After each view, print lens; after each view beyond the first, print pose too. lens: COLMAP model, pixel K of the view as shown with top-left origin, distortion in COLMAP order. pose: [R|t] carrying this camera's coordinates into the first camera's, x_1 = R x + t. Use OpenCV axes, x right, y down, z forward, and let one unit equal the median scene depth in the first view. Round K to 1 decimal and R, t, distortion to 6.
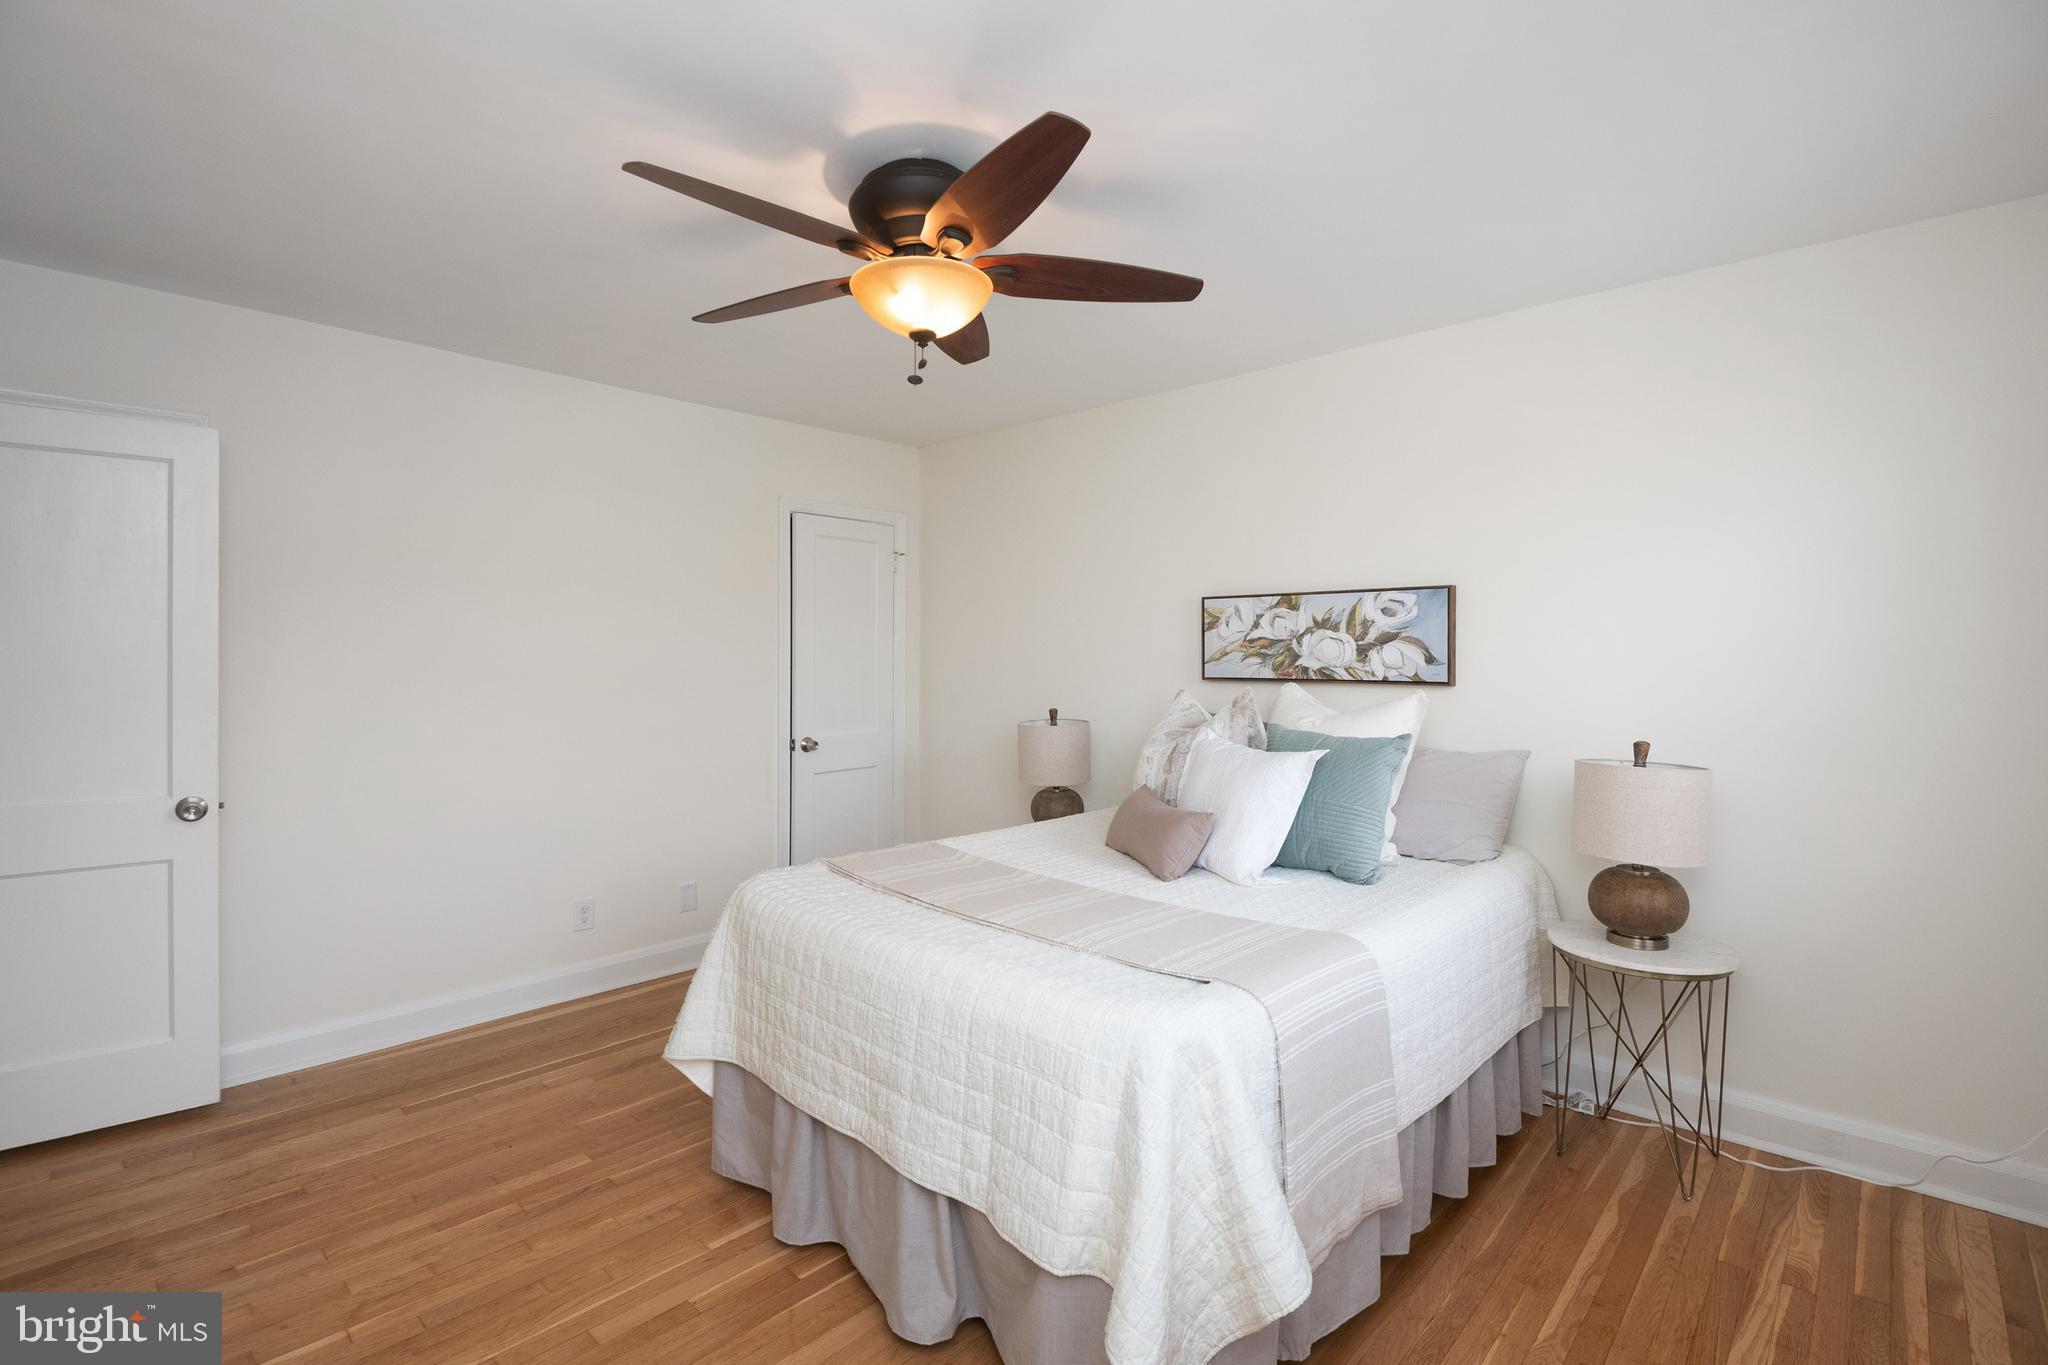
lens RADIAL K [[953.0, 0, 1042.5], [0, 953.0, 661.1], [0, 0, 1]] dist [0.000071, -0.000343]
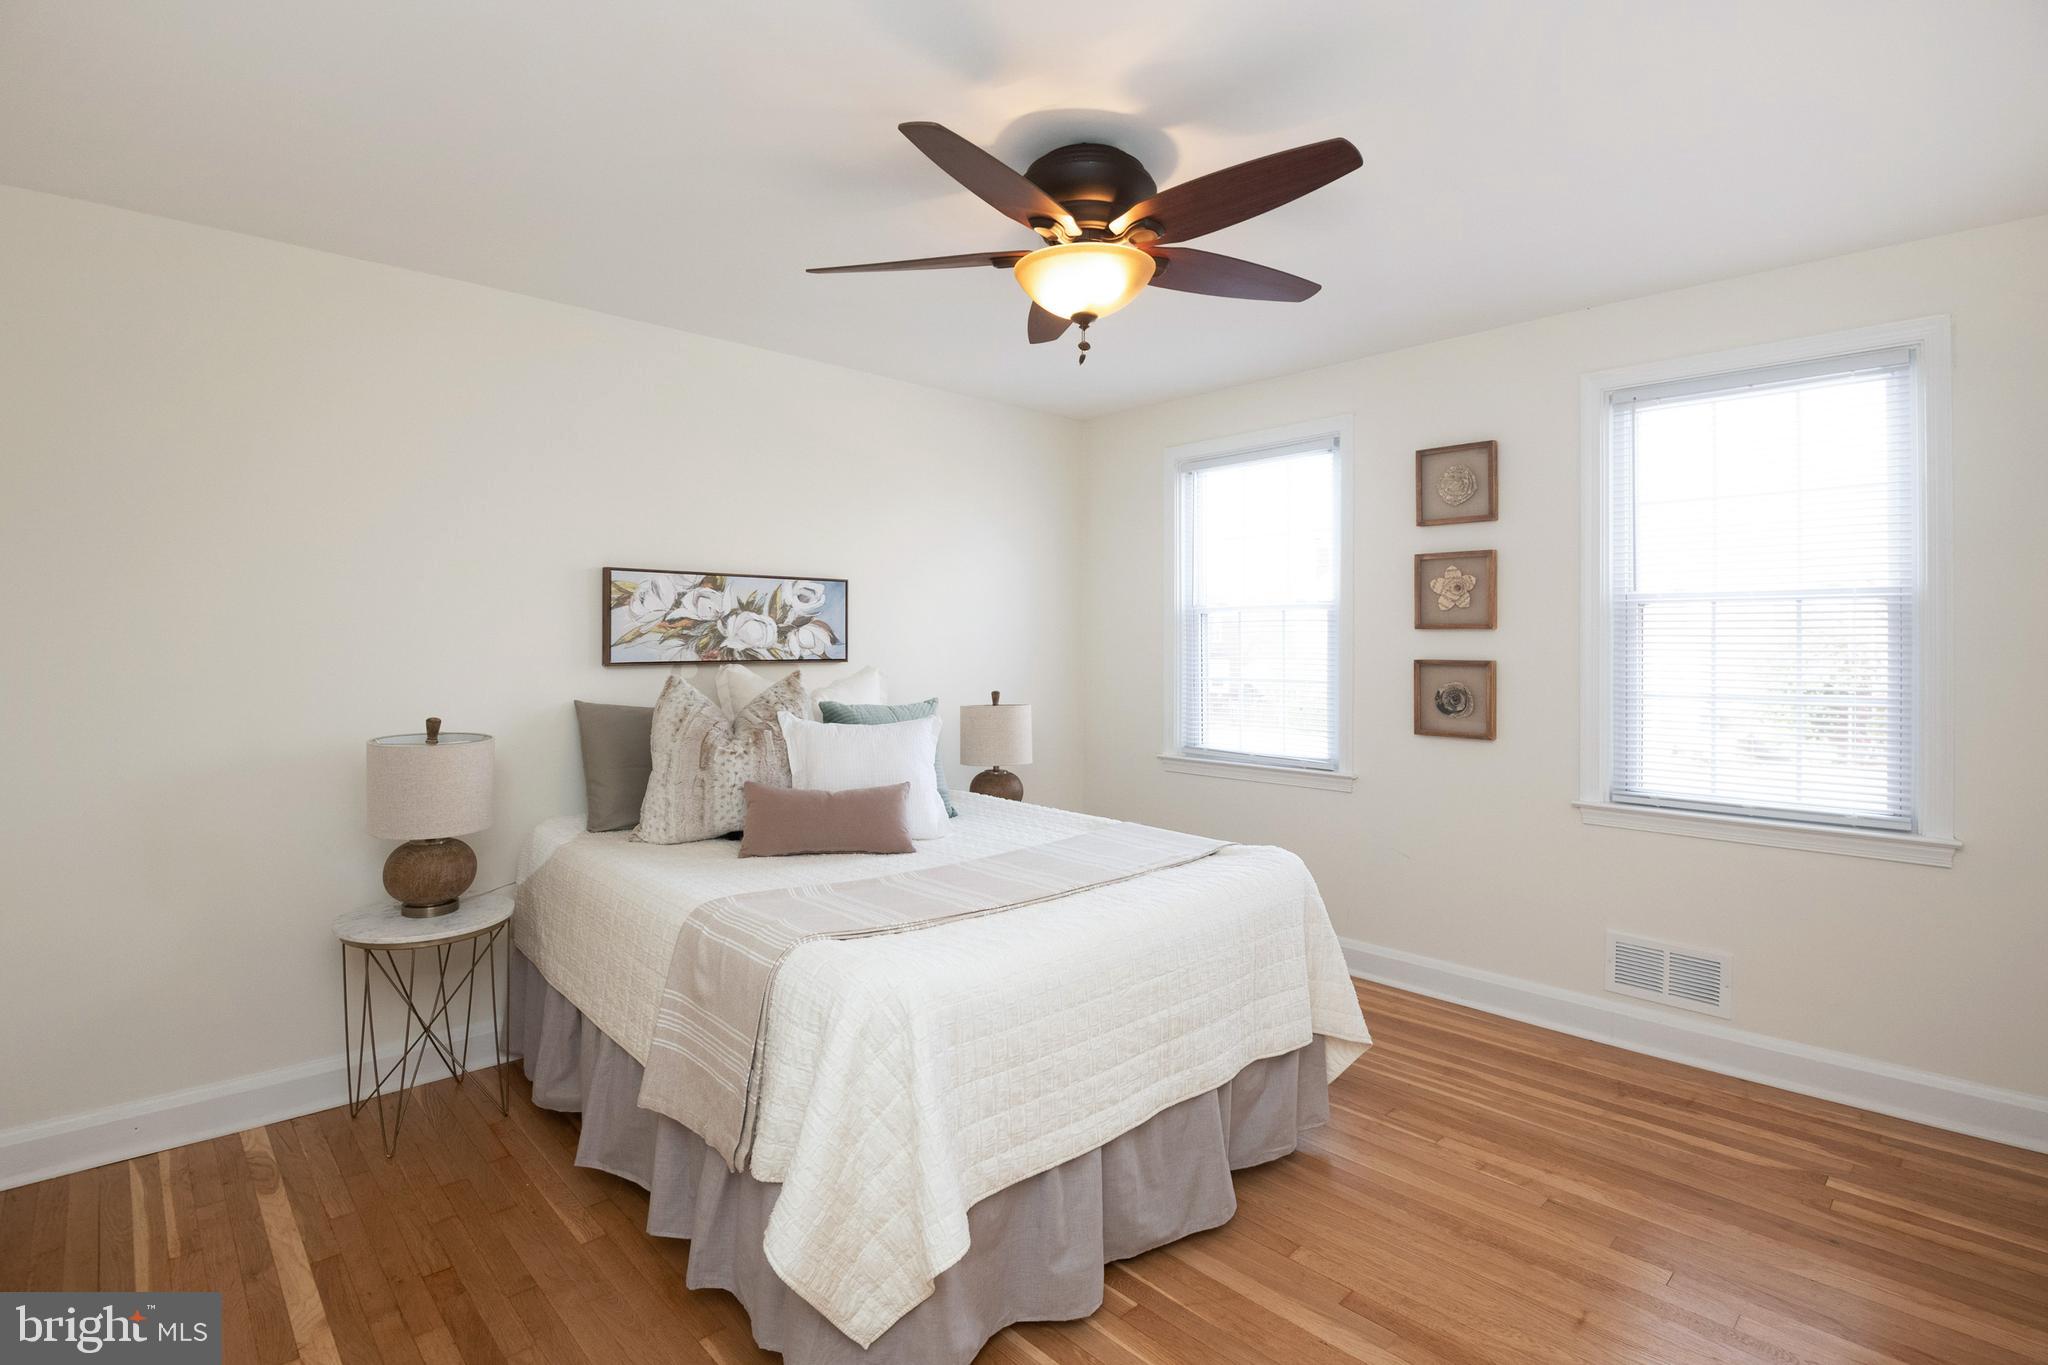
lens RADIAL K [[944.0, 0, 1024.0], [0, 944.0, 682.5], [0, 0, 1]] dist [0.000923, -0.000010]
pose [[0.059604, -0.050306, 0.996954, -0.697848], [0.002292, 0.998734, 0.050258, -0.007238], [-0.998219, -0.000711, 0.059643, 0.631846]]
